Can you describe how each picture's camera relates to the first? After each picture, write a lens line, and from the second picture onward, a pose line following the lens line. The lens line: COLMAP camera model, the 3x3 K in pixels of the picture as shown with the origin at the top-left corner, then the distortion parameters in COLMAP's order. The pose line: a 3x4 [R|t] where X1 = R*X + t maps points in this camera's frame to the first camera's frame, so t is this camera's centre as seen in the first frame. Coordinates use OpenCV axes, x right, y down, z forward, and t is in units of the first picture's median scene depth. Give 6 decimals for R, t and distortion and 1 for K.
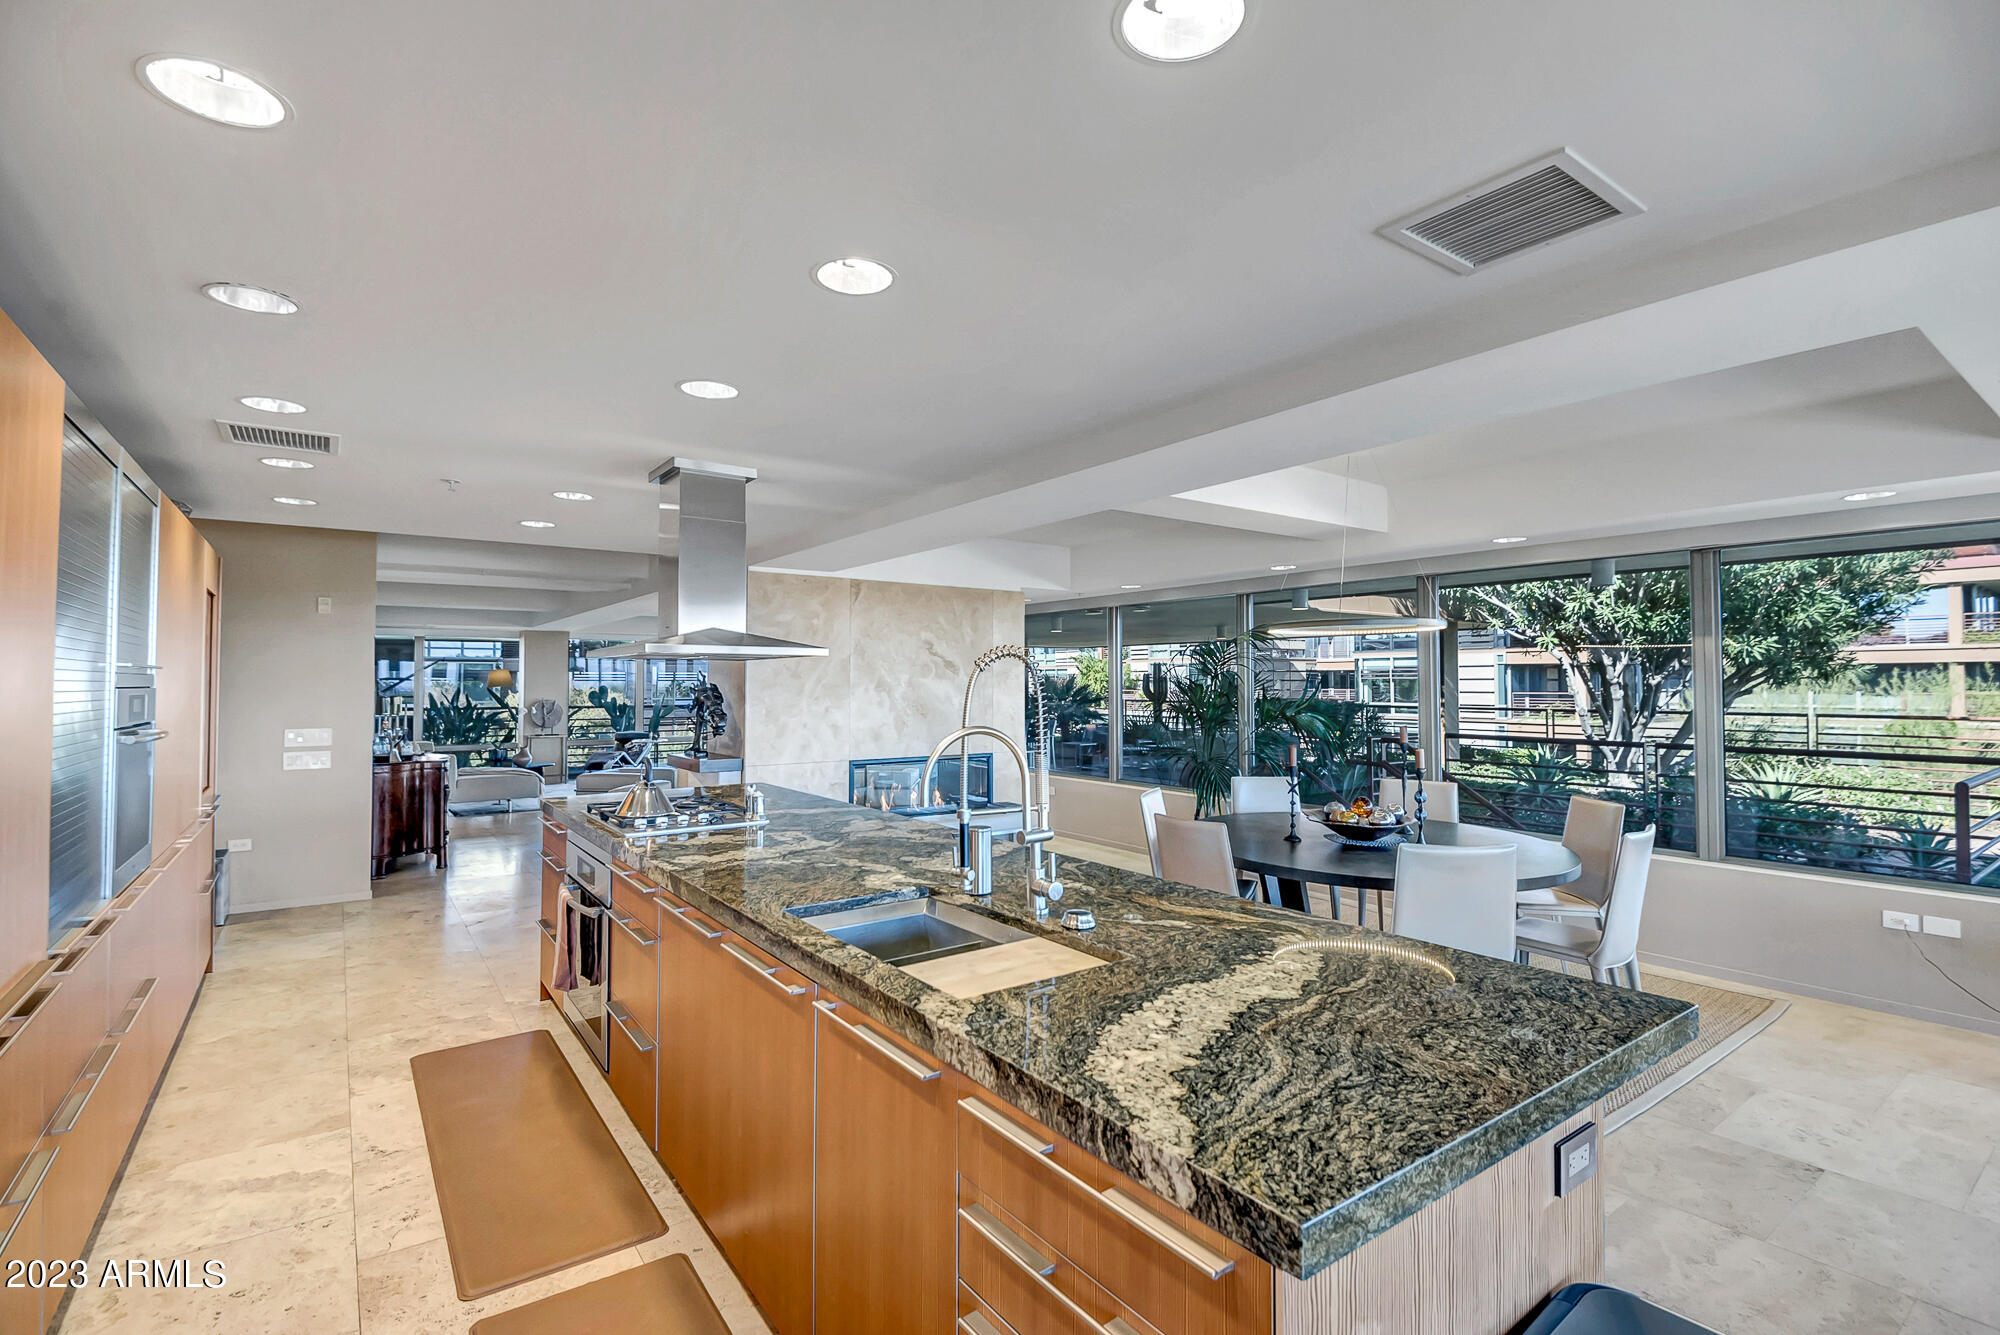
lens RADIAL K [[908.9, 0, 999.2], [0, 908.9, 669.2], [0, 0, 1]] dist [0.012009, -0.008196]
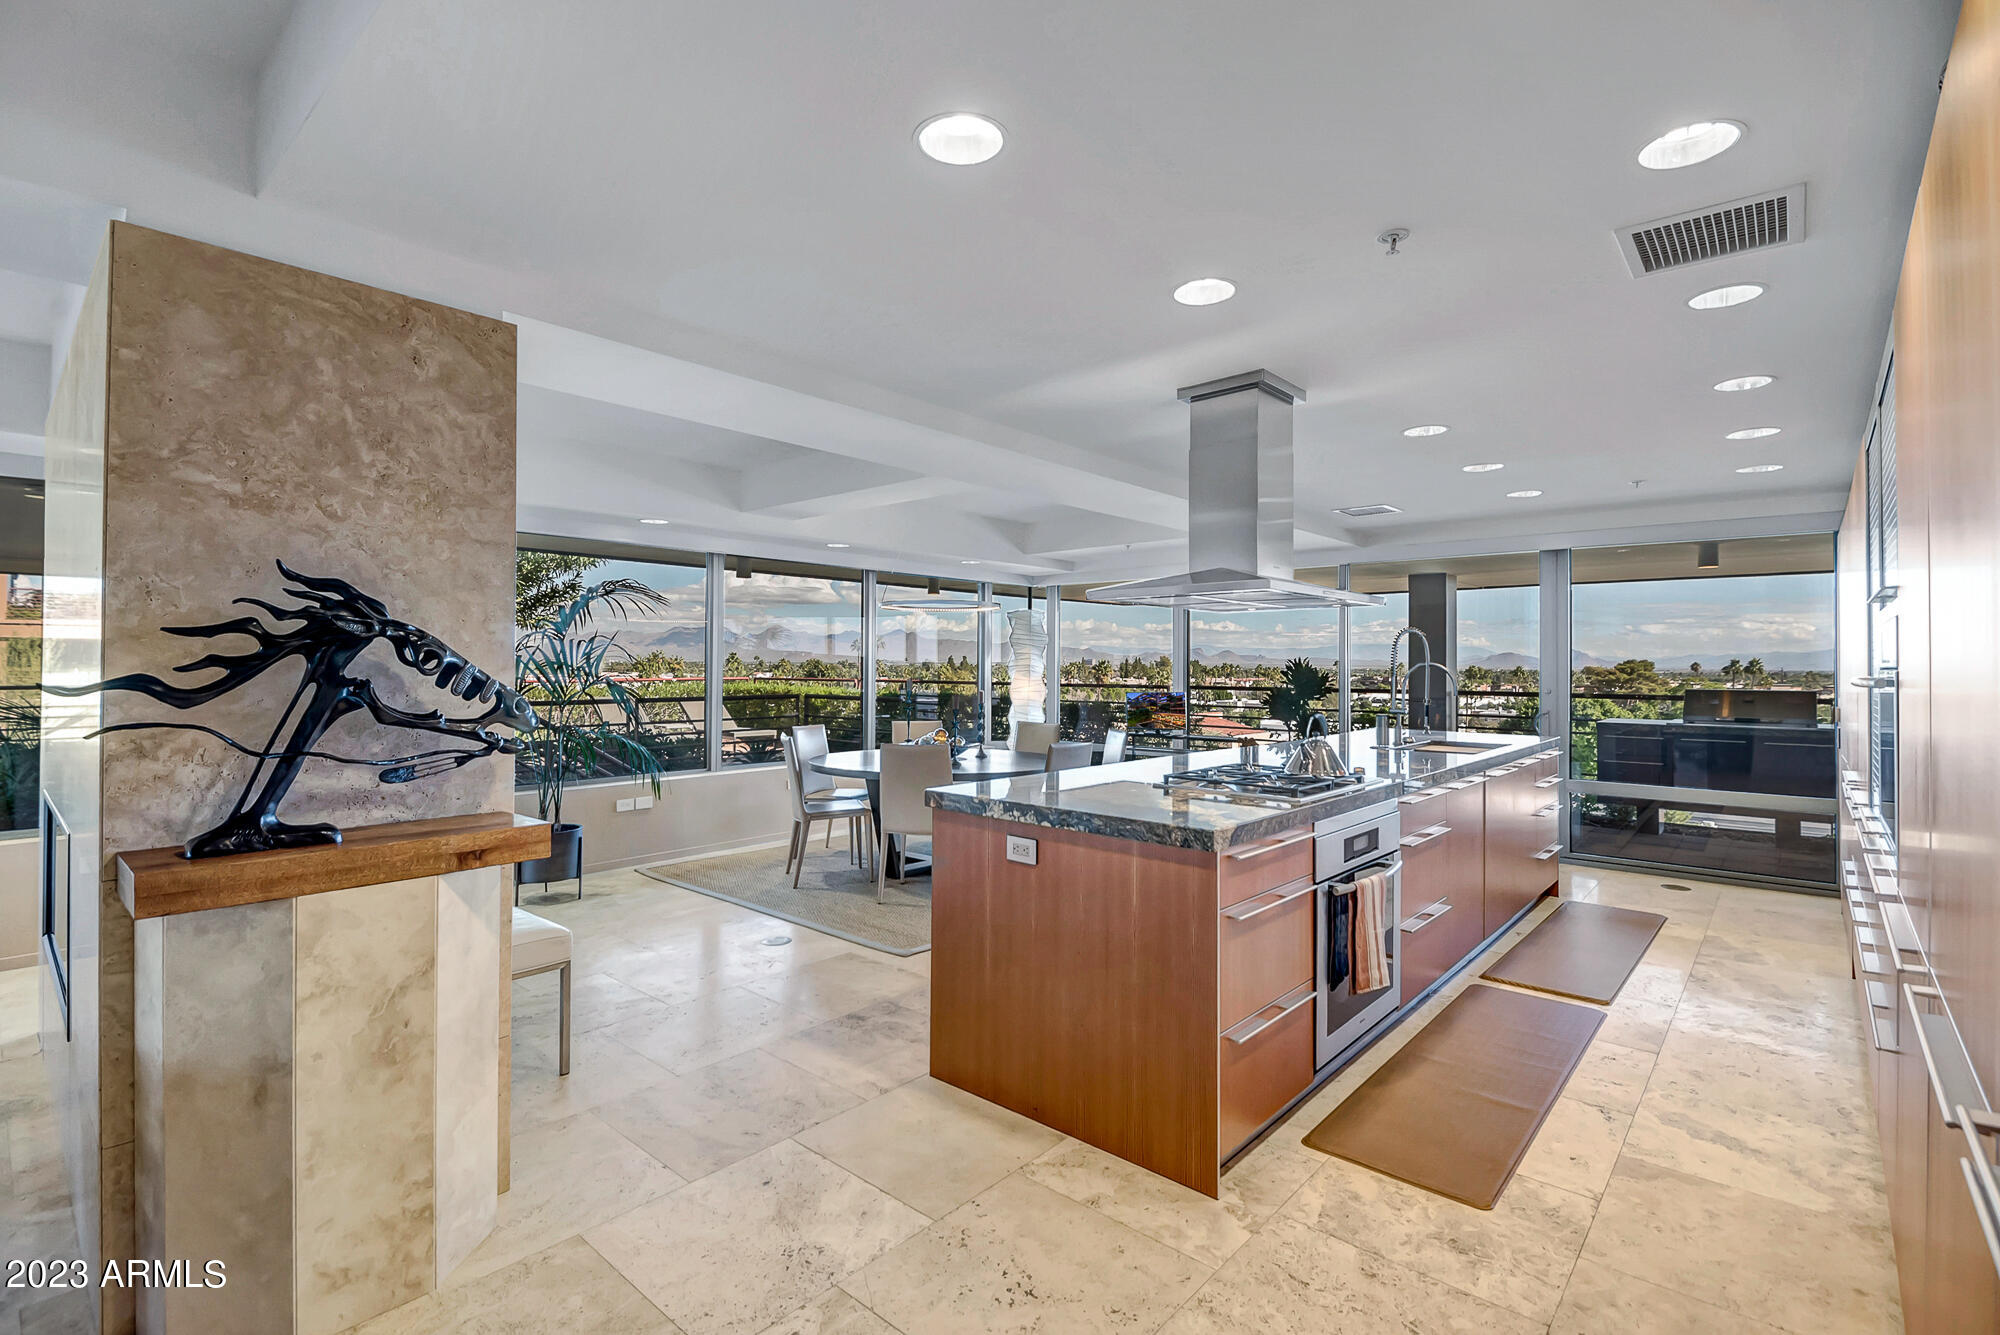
lens RADIAL K [[908.9, 0, 1008.7], [0, 908.9, 658.1], [0, 0, 1]] dist [0.012009, -0.008196]
pose [[-0.216355, -0.005495, 0.976299, -0.546965], [-0.020684, 0.999786, 0.001044, 0.022176], [-0.976096, -0.019968, -0.216423, 0.676411]]
